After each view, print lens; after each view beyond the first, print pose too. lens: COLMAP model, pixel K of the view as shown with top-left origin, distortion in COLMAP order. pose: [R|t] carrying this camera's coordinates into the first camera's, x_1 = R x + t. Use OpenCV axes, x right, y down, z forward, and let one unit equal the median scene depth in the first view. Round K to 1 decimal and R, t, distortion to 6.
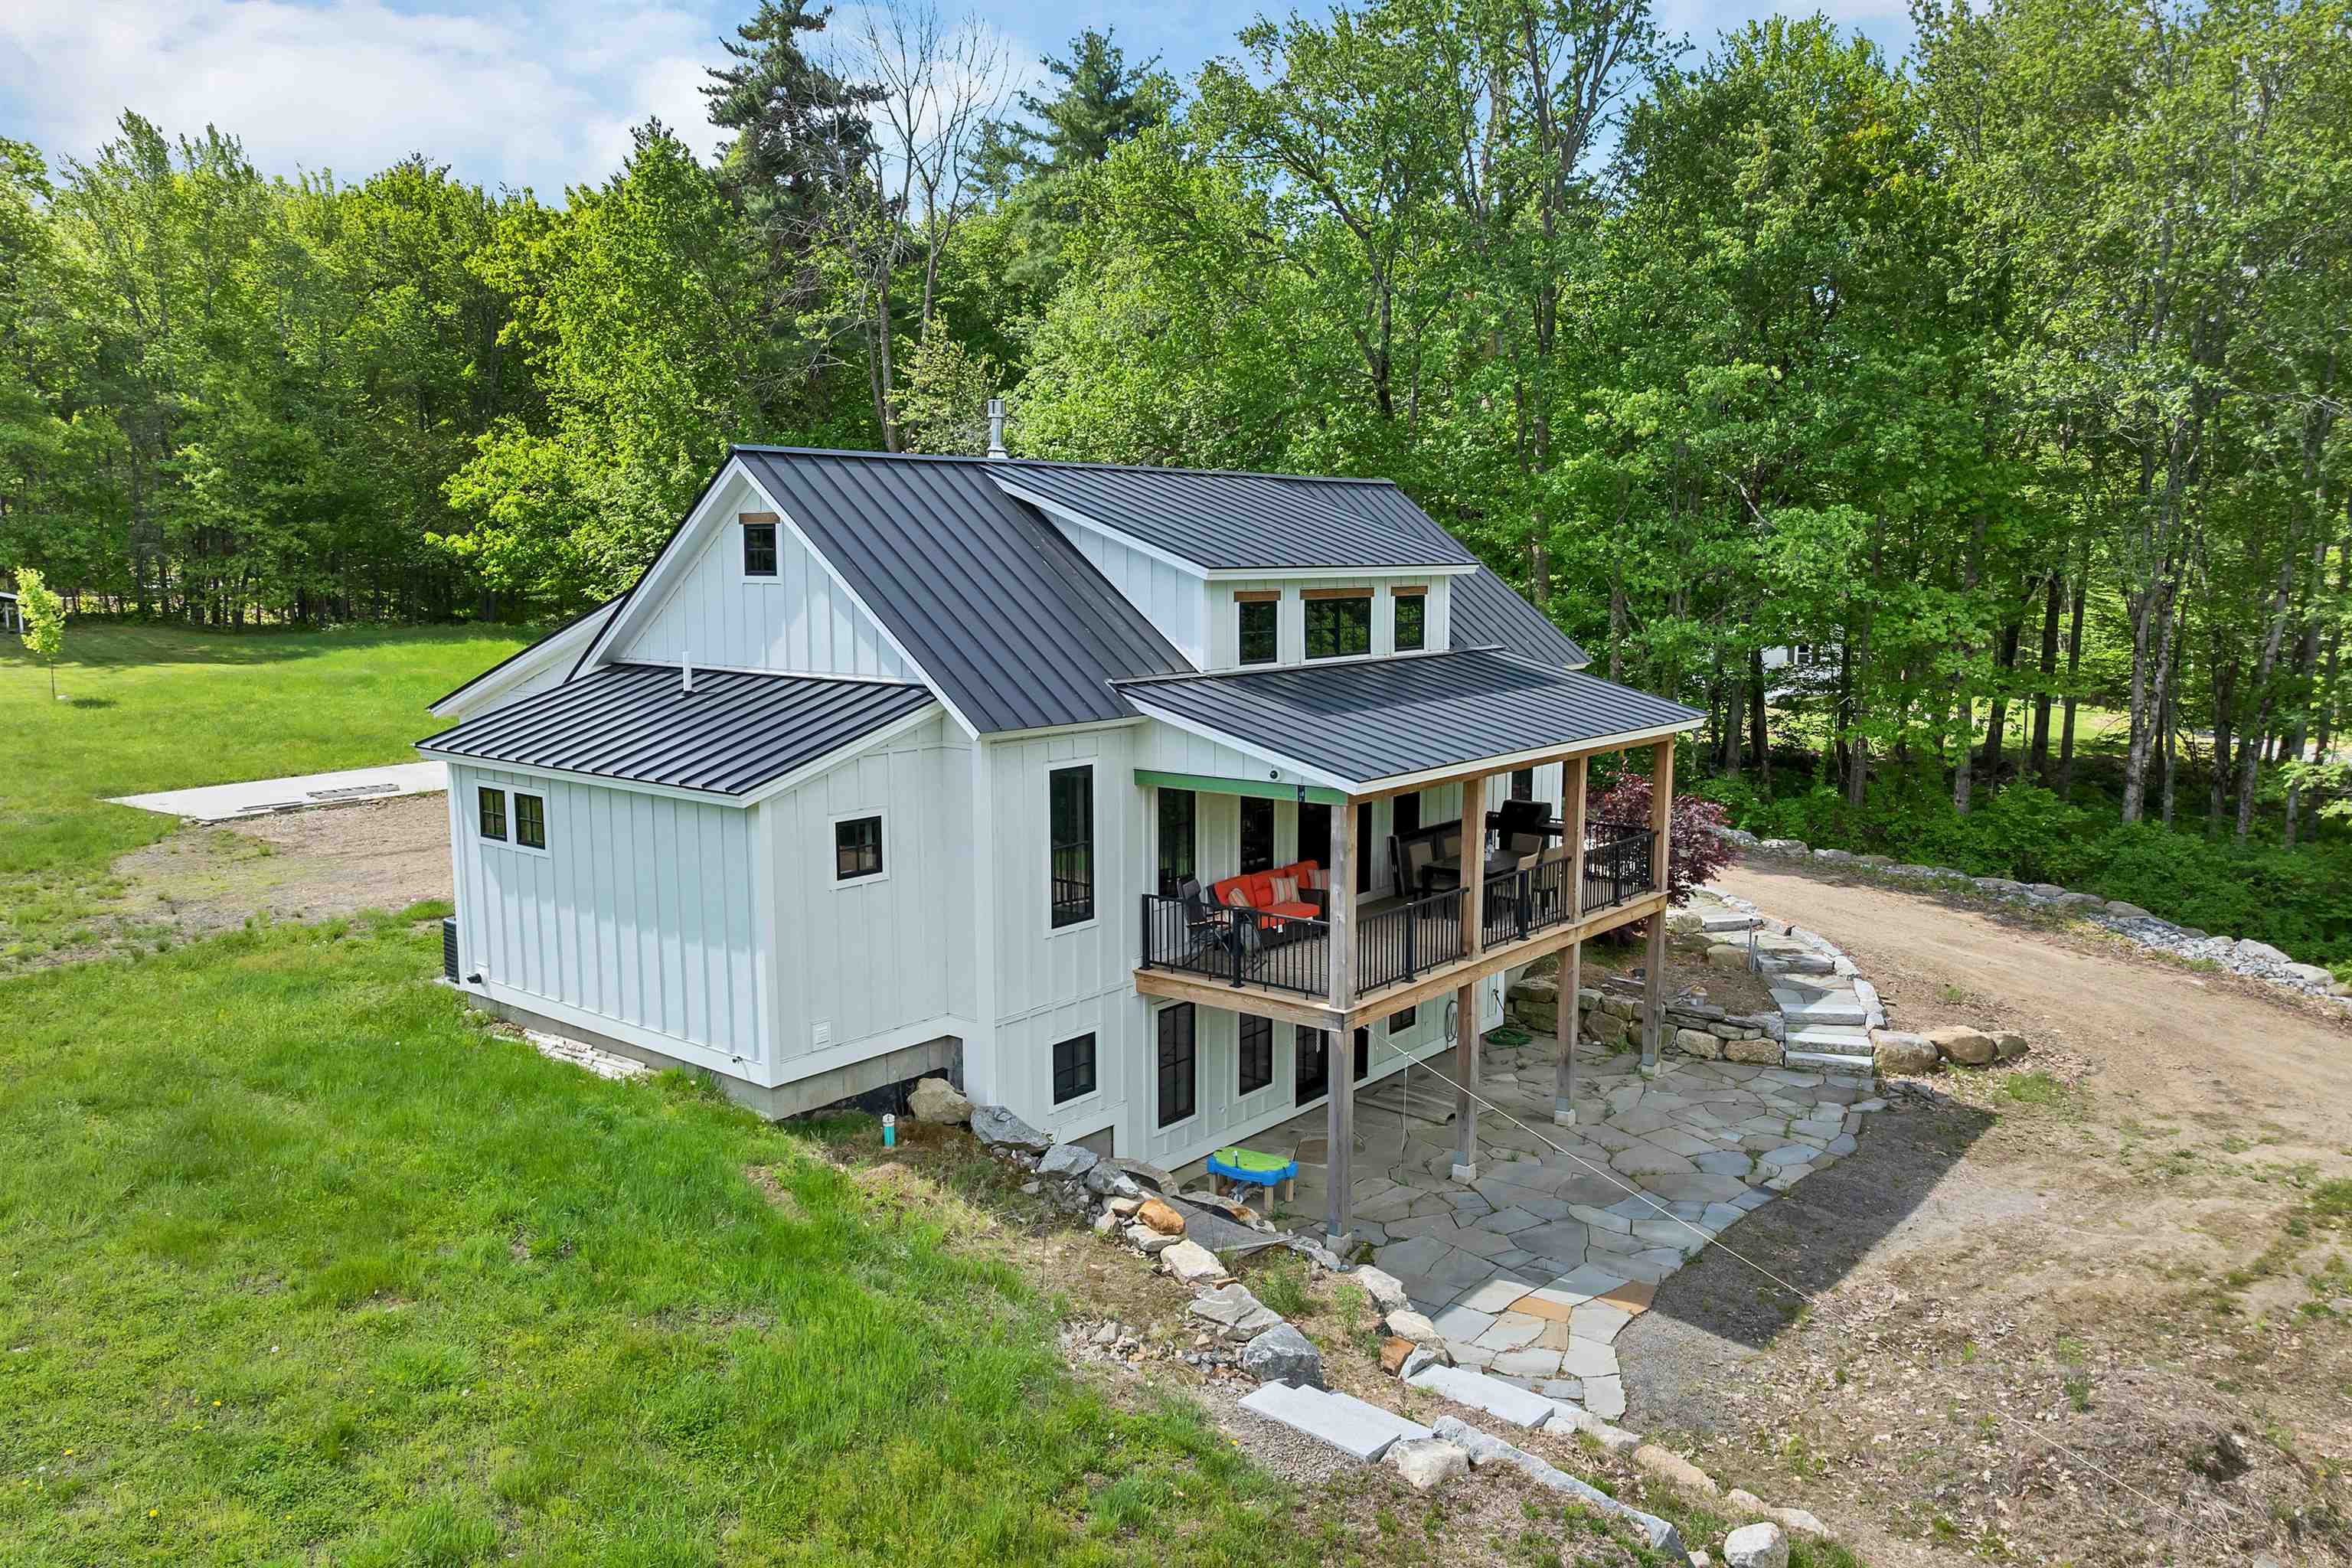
lens RADIAL K [[1721.0, 0, 1176.0], [0, 1721.0, 784.0], [0, 0, 1]] dist [-0.035918, 0.002016]
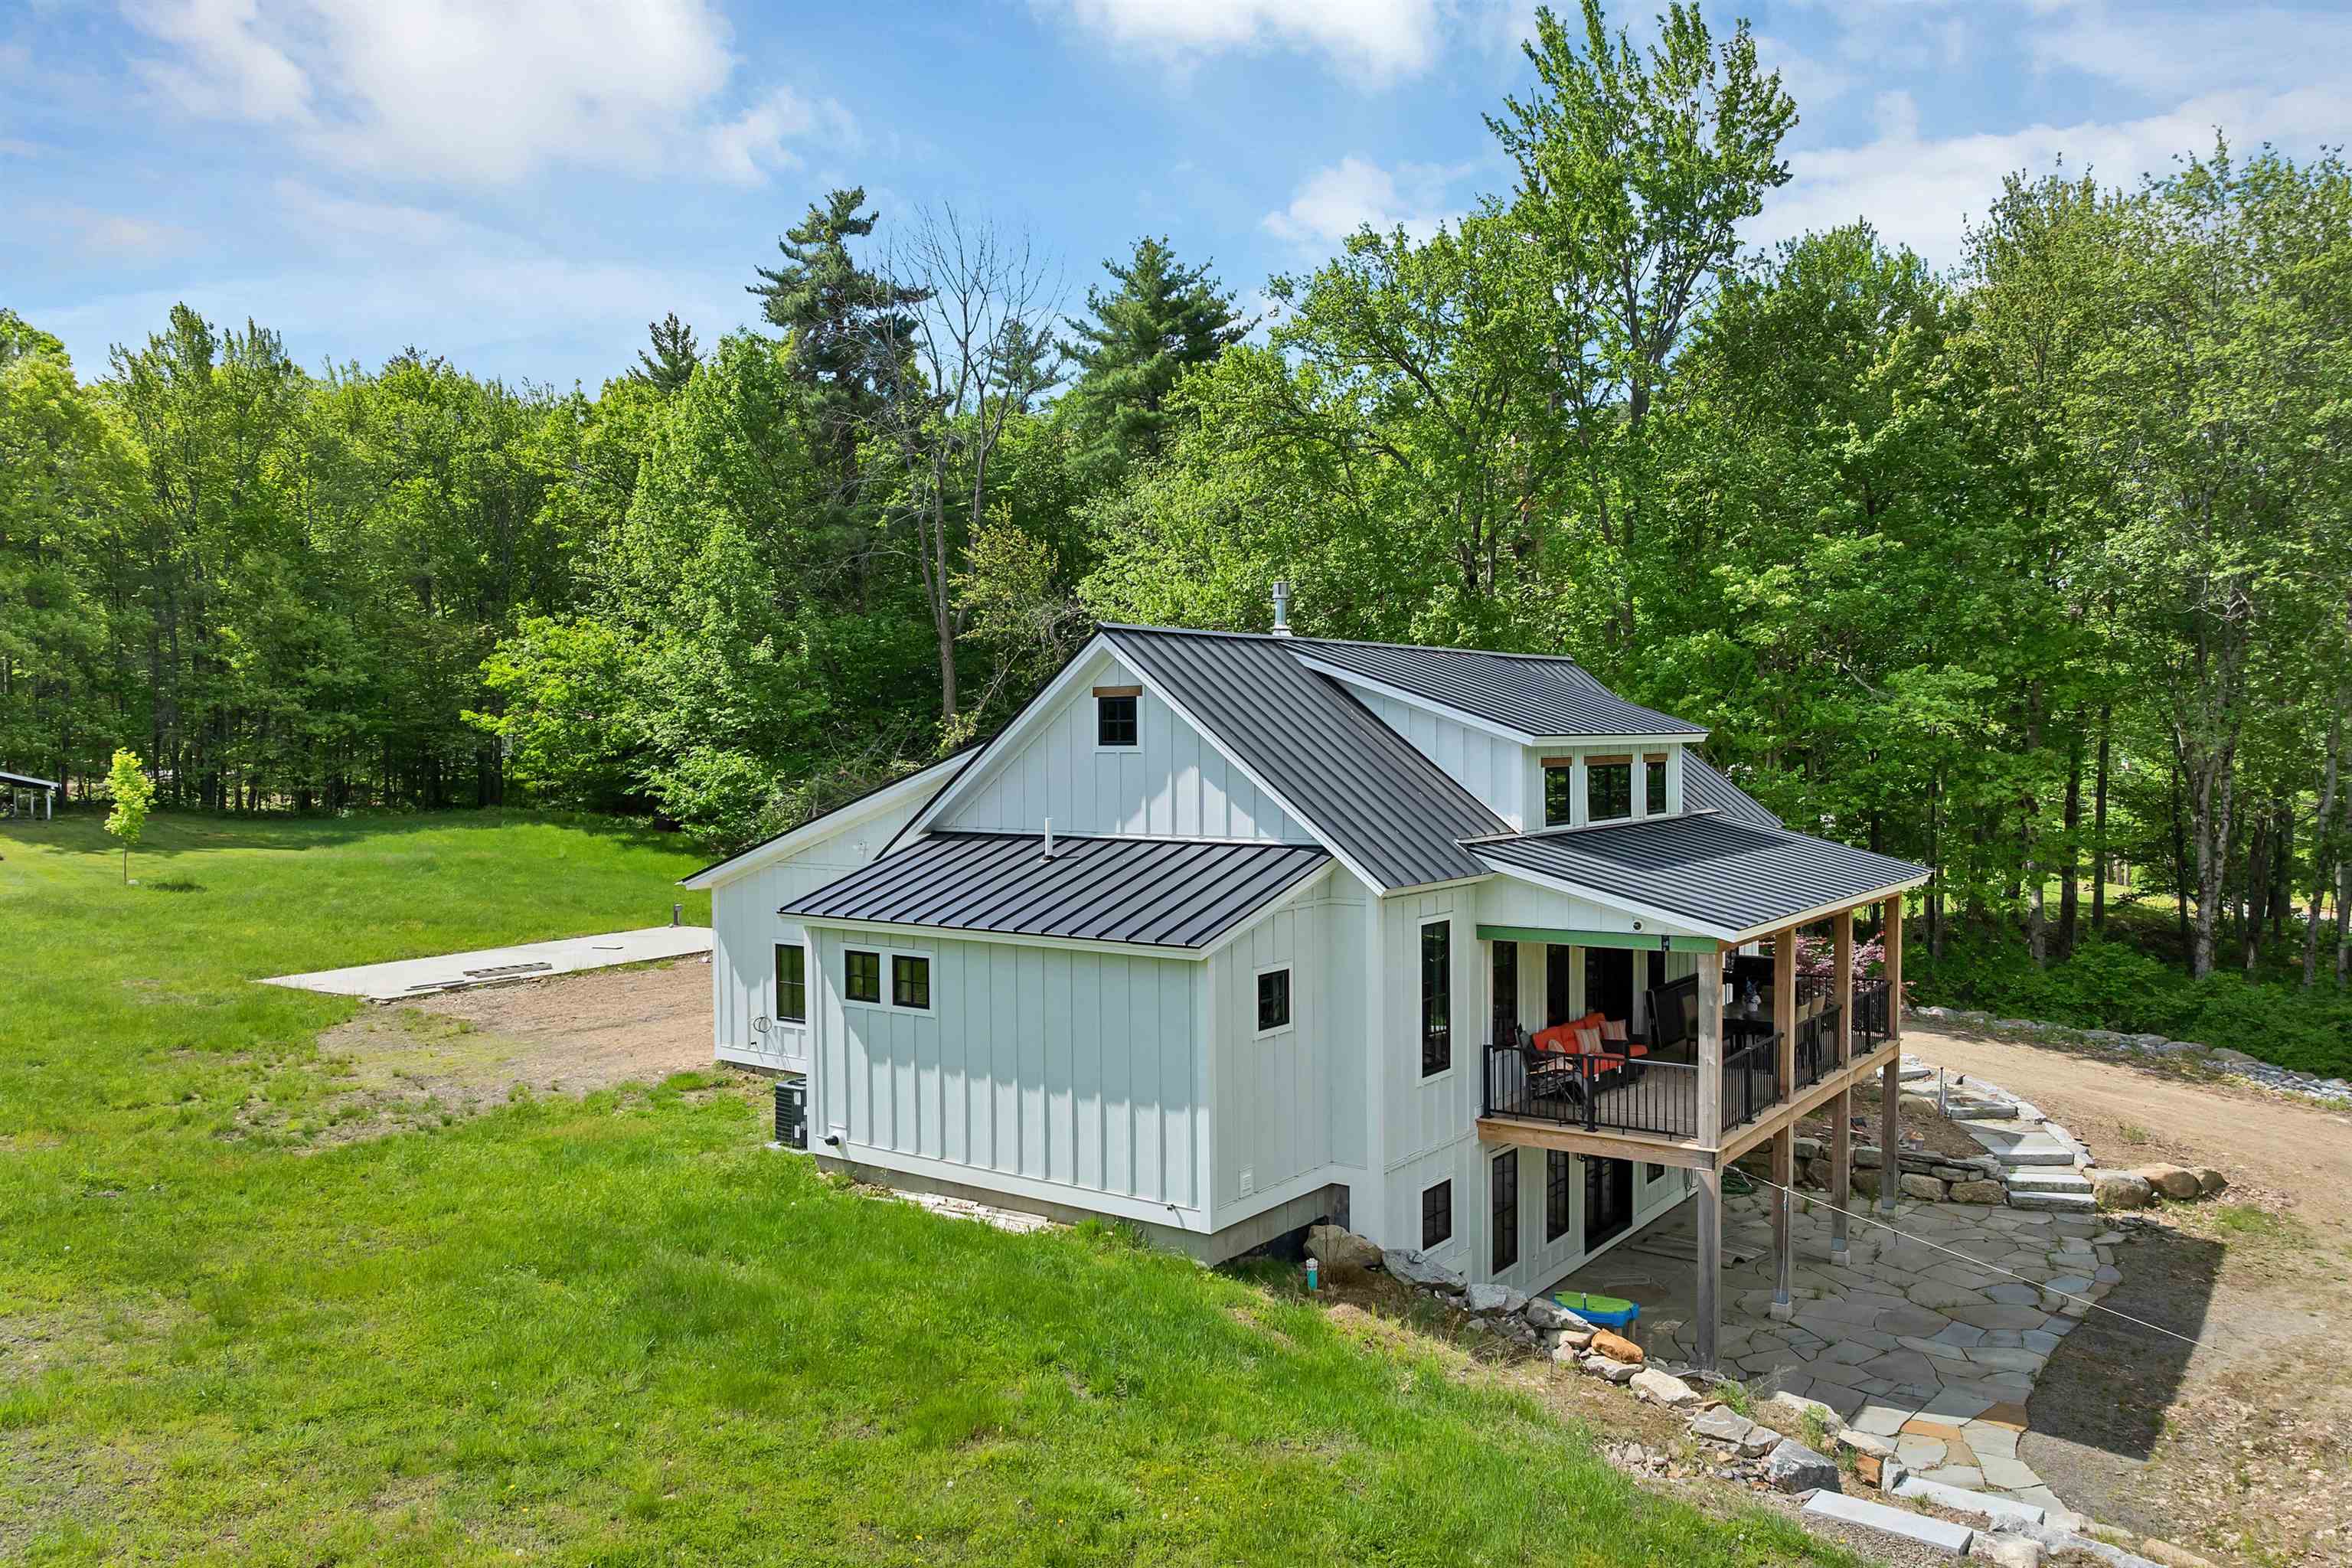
lens RADIAL K [[1725.1, 0, 1176.0], [0, 1725.1, 784.0], [0, 0, 1]] dist [-0.046099, 0.013199]
pose [[0.998669, -0.009454, 0.050698, -0.240751], [0.014774, 0.994298, -0.105607, 0.013033], [-0.049411, 0.106215, 0.993115, -0.042666]]
